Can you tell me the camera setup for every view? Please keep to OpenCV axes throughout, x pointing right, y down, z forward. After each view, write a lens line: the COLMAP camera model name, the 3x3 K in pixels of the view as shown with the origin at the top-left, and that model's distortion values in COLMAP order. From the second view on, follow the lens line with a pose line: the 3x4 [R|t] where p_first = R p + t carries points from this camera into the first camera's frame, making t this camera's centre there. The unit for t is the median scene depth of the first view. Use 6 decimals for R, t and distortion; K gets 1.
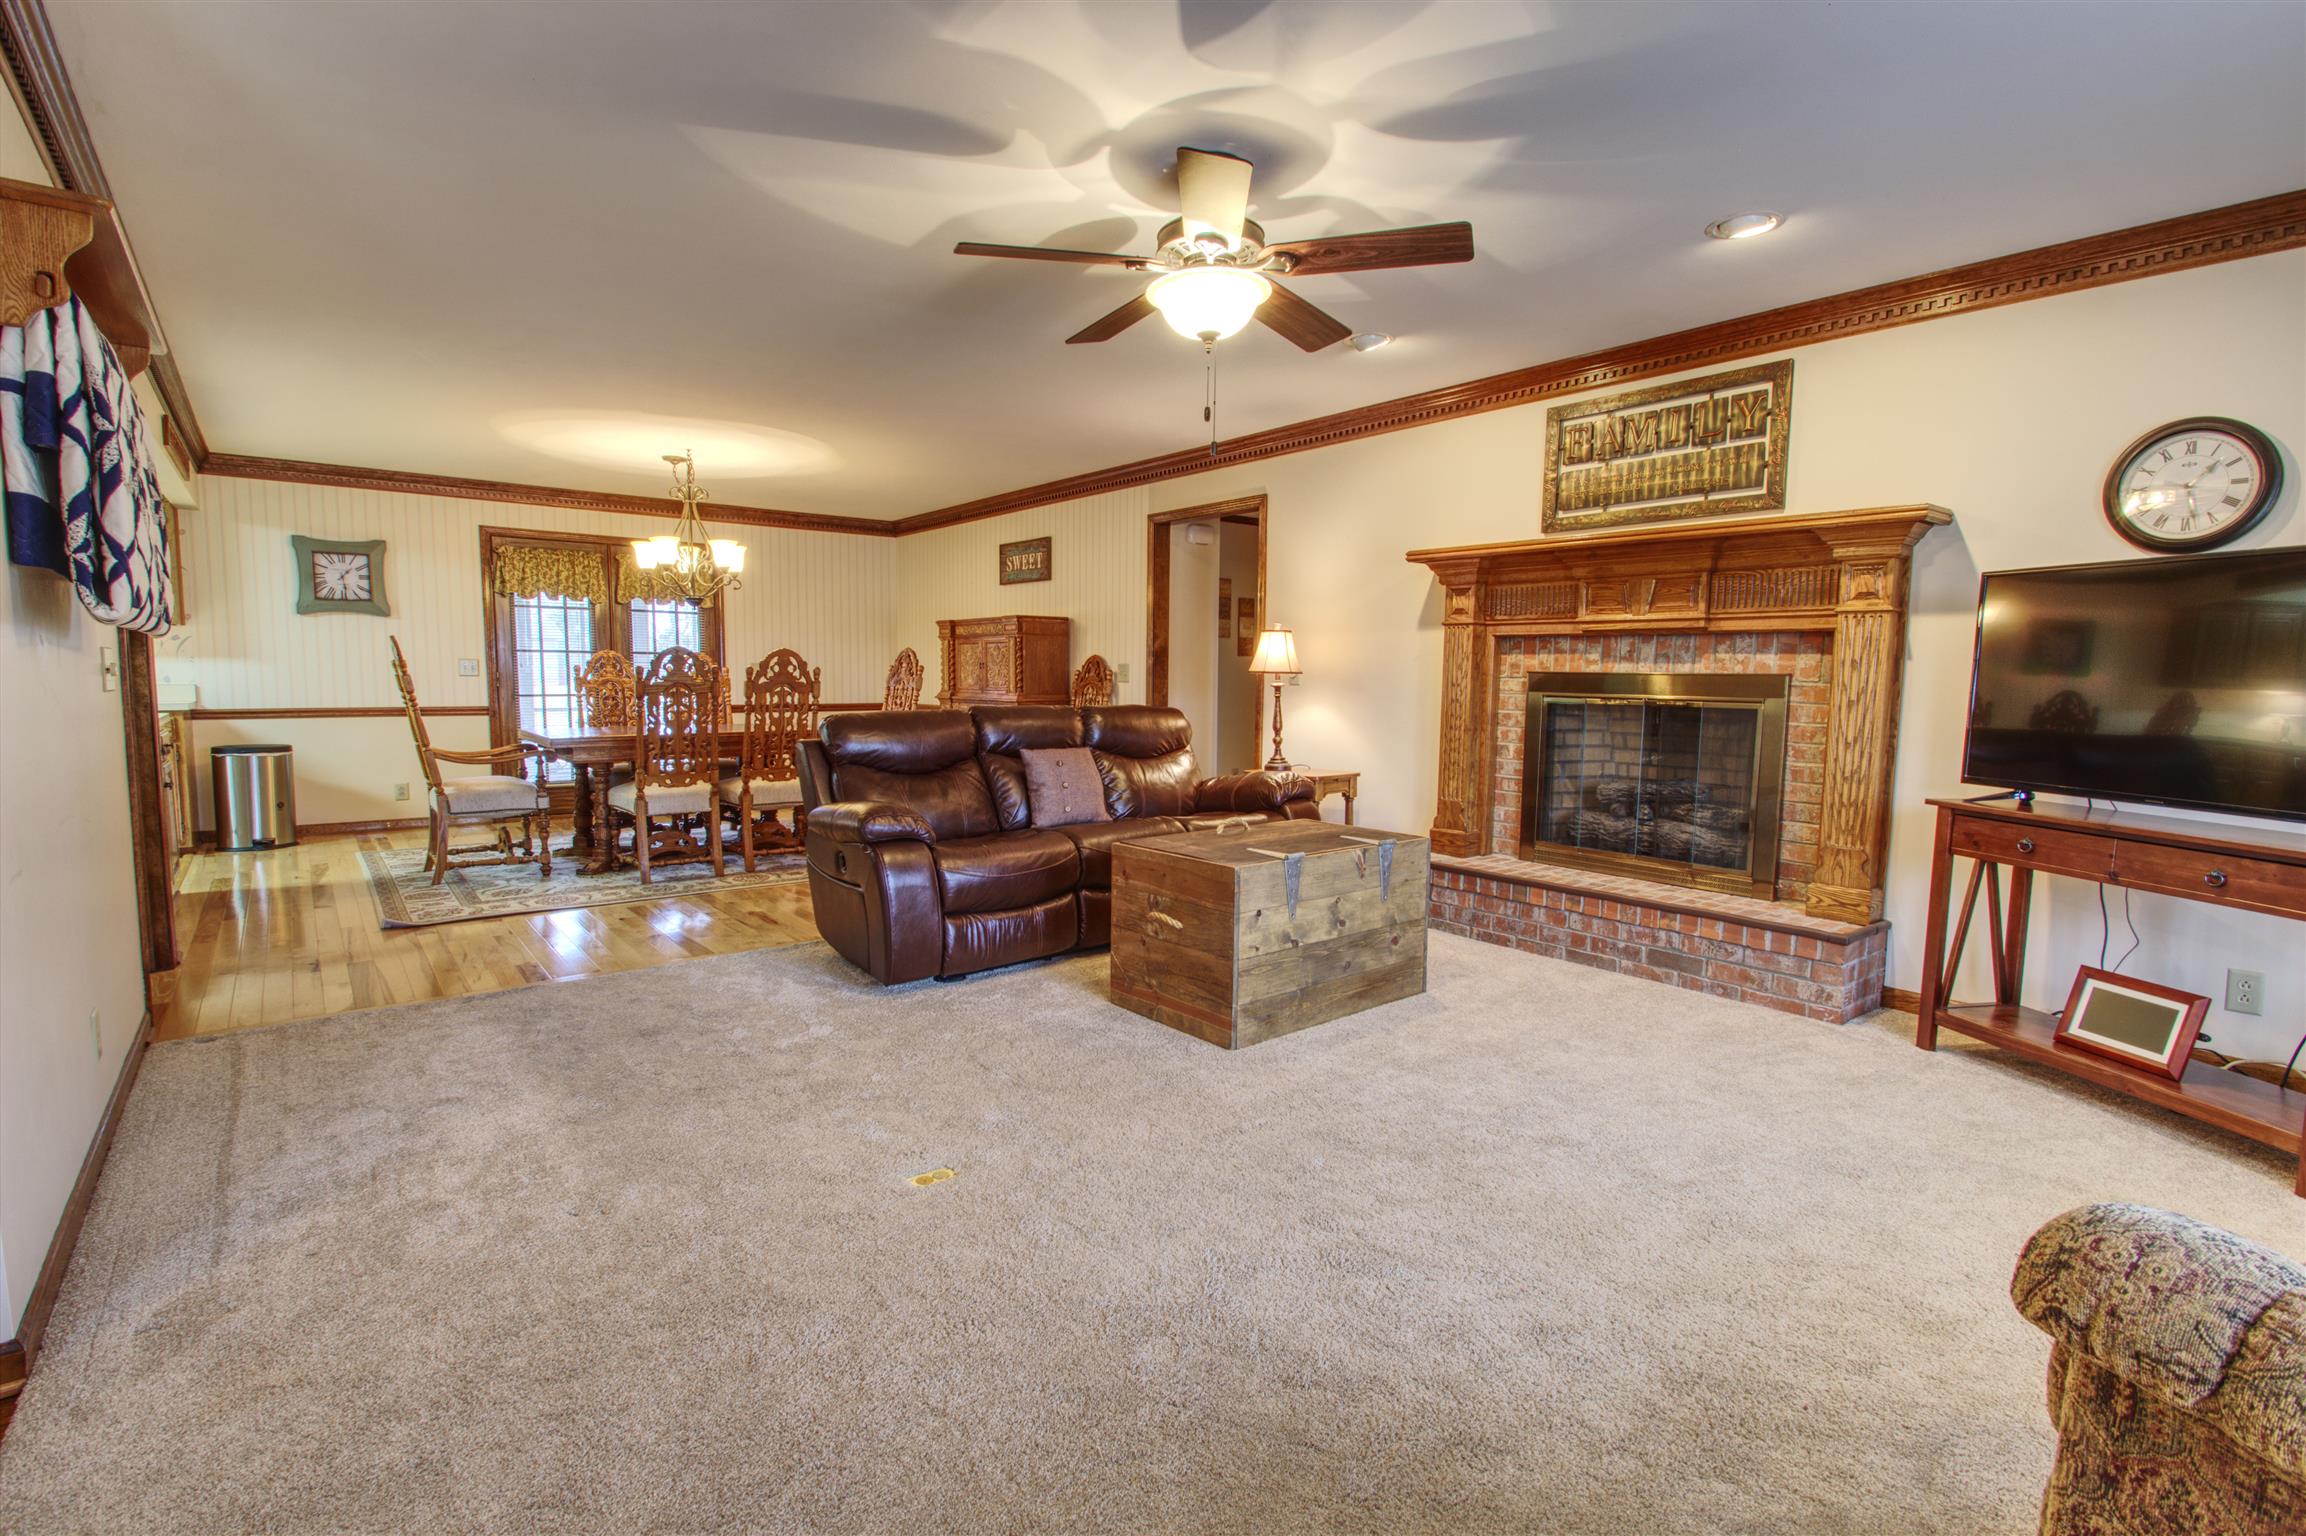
lens RADIAL K [[1075.0, 0, 1142.7], [0, 1075.0, 774.1], [0, 0, 1]] dist [0.006417, -0.011921]
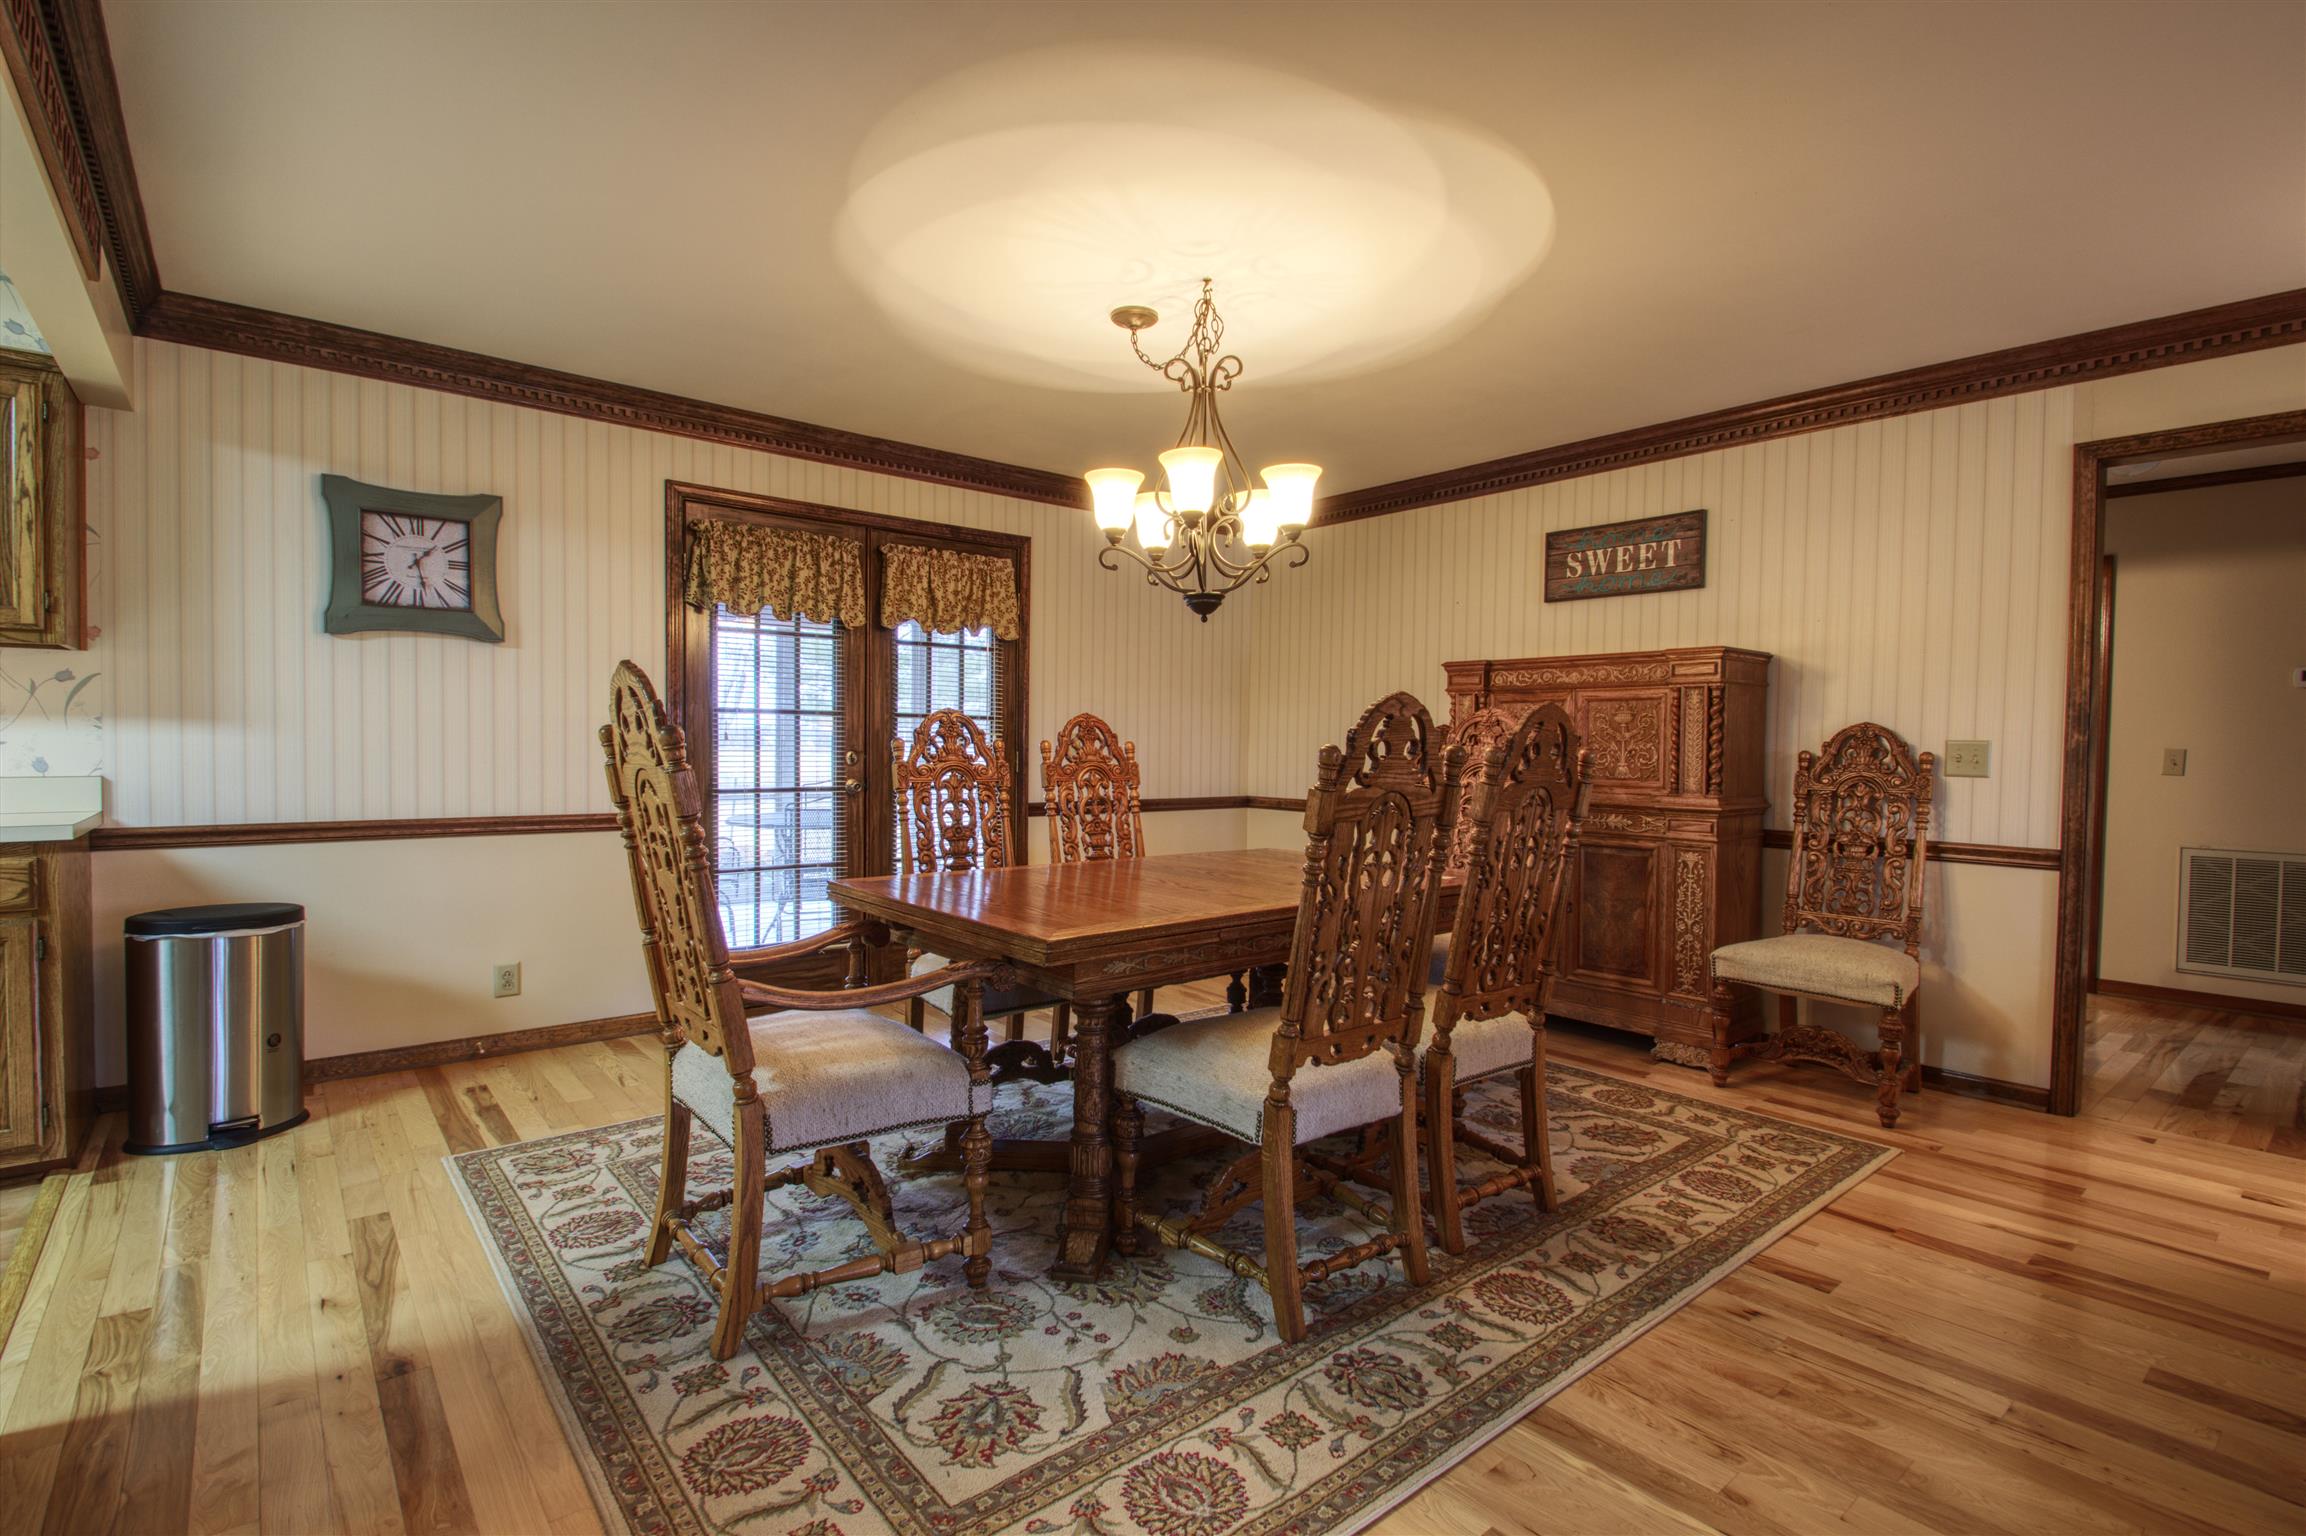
lens RADIAL K [[1075.0, 0, 1142.7], [0, 1075.0, 774.1], [0, 0, 1]] dist [0.006417, -0.011921]
pose [[0.999740, 0.003596, 0.022504, -0.443441], [-0.002181, 0.998038, -0.062577, -0.056877], [-0.022684, 0.062511, 0.997786, 0.528139]]
